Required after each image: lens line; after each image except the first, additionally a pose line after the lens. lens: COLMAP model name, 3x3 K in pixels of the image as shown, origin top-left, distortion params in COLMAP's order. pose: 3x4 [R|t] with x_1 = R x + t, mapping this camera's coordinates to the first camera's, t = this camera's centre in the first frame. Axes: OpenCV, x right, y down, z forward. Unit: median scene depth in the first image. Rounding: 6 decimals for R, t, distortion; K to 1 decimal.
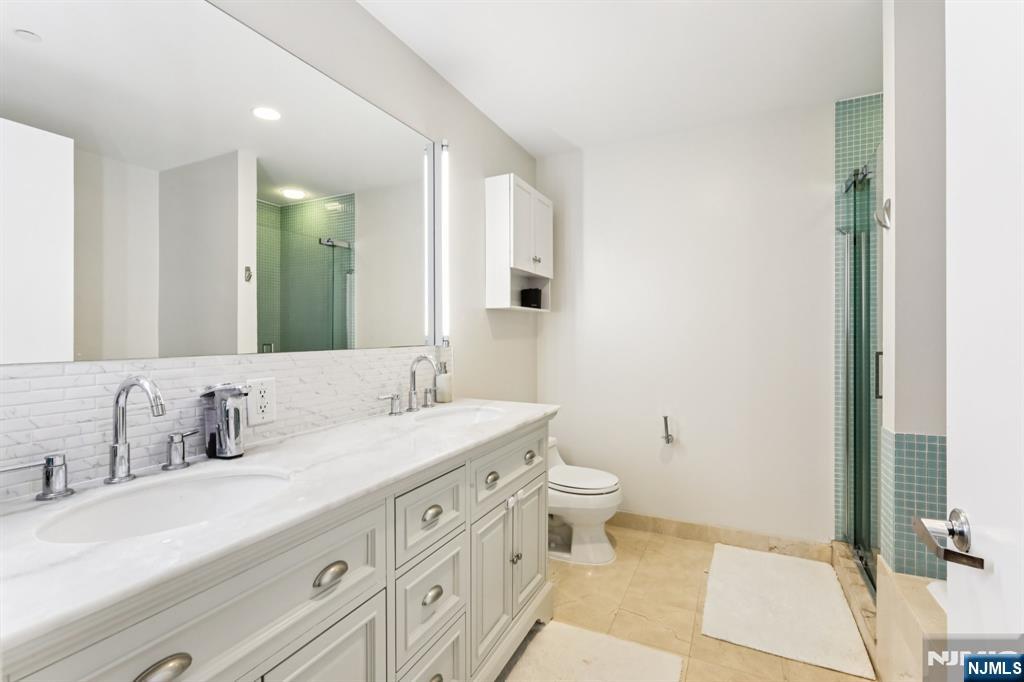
lens RADIAL K [[471.8, 0, 508.4], [0, 471.8, 325.9], [0, 0, 1]] dist [0.000324, 0.000495]
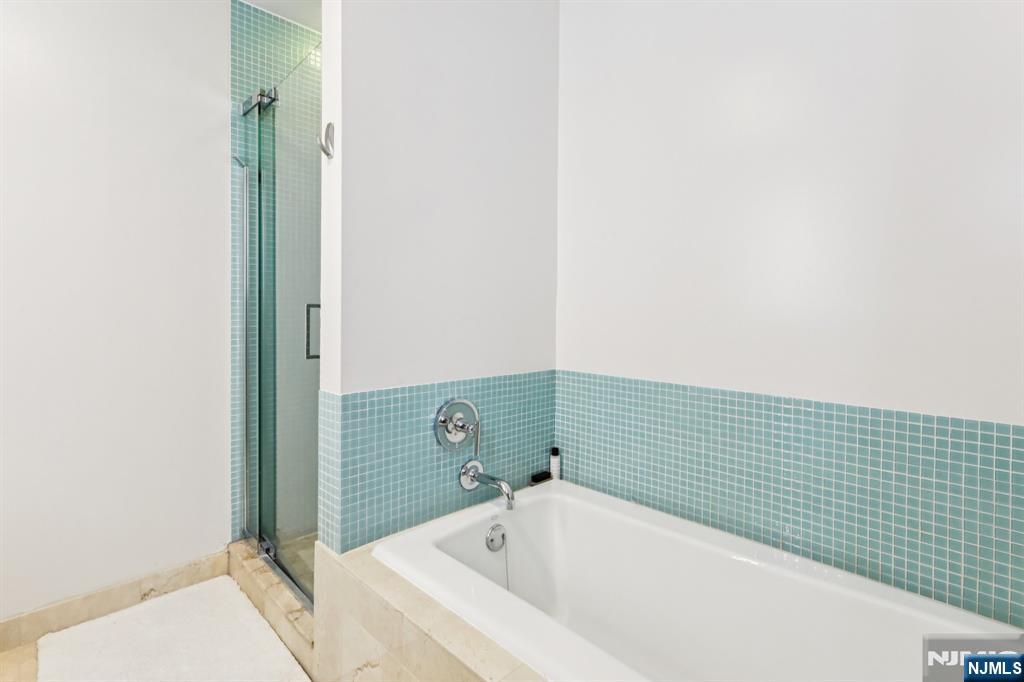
lens RADIAL K [[471.8, 0, 508.4], [0, 471.8, 325.9], [0, 0, 1]] dist [0.000324, 0.000495]
pose [[0.281792, -0.016758, 0.959329, 0.055502], [-0.028375, 0.999265, 0.025790, 0.049361], [-0.959056, -0.034489, 0.281109, 0.331673]]
